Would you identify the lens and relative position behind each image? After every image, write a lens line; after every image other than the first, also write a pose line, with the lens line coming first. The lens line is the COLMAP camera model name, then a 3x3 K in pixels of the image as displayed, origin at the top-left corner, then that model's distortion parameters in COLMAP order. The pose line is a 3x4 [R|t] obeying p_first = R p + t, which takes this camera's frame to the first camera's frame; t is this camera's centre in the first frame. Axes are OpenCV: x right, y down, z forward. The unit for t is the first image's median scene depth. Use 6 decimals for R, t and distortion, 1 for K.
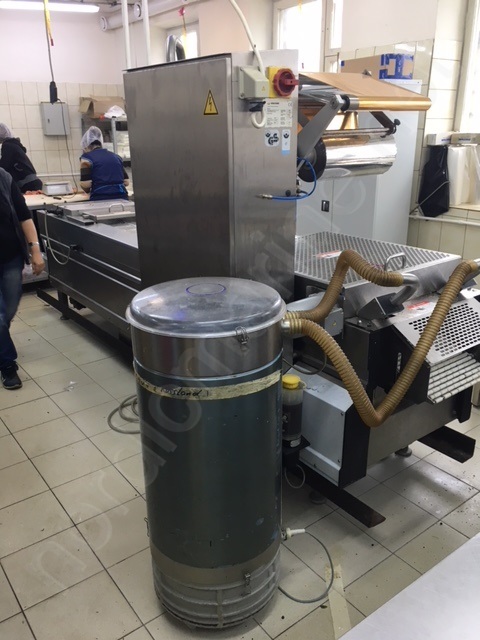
lens RADIAL K [[550.5, 0, 240.0], [0, 550.5, 320.0], [0, 0, 1]] dist [0.013221, 0.001248]
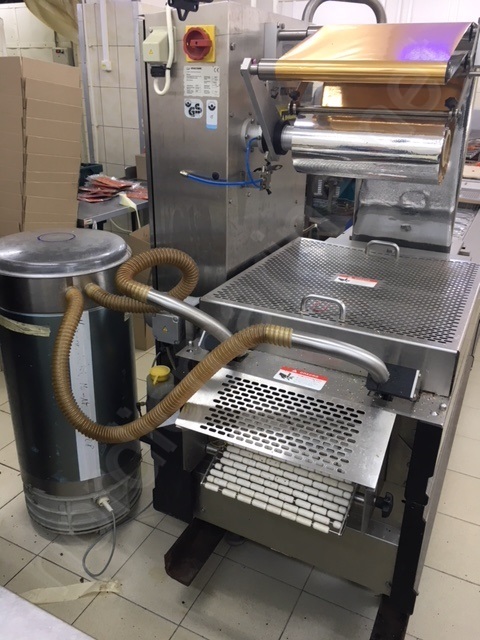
lens RADIAL K [[550.5, 0, 240.0], [0, 550.5, 320.0], [0, 0, 1]] dist [0.013221, 0.001248]
pose [[0.441841, 0.382200, -0.811603, 0.935883], [-0.331049, 0.910315, 0.248461, -0.264699], [0.833776, 0.158900, 0.528742, 0.645628]]
